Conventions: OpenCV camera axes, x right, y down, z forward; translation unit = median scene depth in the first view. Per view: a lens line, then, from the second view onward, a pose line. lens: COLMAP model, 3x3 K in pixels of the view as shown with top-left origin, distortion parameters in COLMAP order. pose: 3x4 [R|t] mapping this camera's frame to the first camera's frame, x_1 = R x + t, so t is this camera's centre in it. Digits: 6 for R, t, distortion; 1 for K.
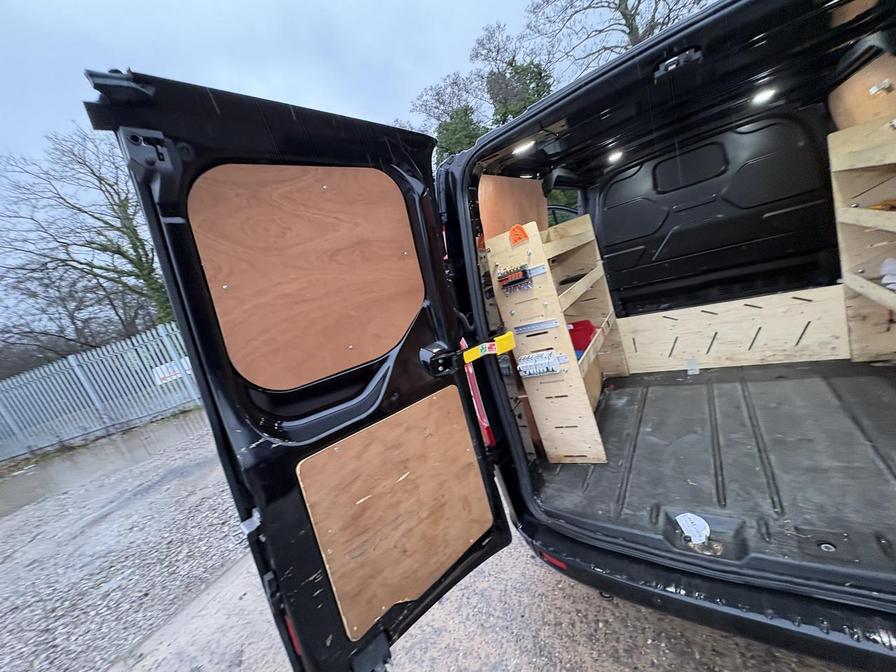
lens RADIAL K [[359.1, 0, 447.7], [0, 359.1, 333.7], [0, 0, 1]] dist [-0.000421, 0.000580]
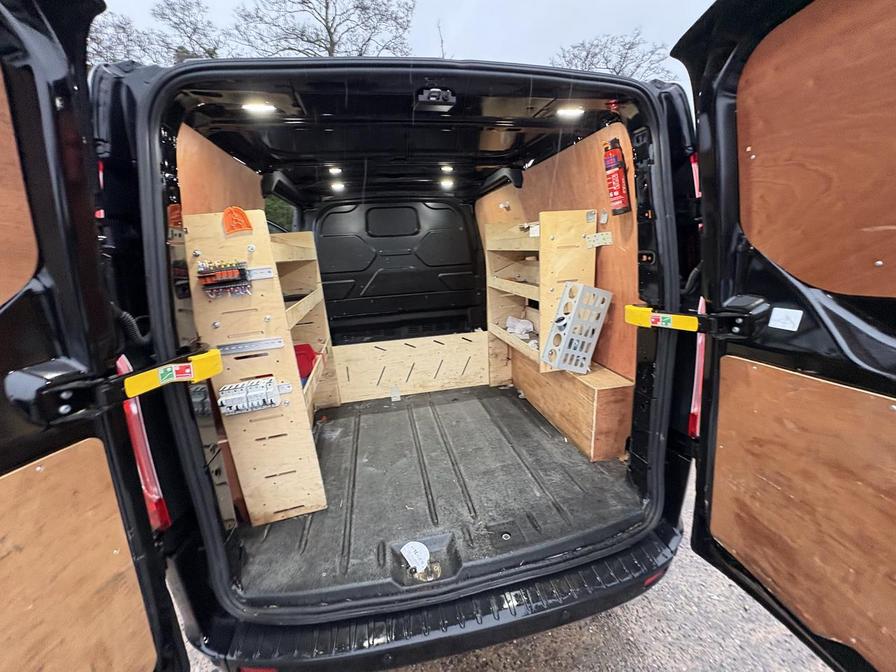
lens RADIAL K [[358.3, 0, 447.5], [0, 358.3, 335.7], [0, 0, 1]] dist [0.002881, 0.000497]
pose [[0.686665, 0.086618, 0.721795, -0.020122], [-0.026130, 0.995176, -0.094566, 0.020316], [-0.726504, 0.046075, 0.685616, 0.181220]]
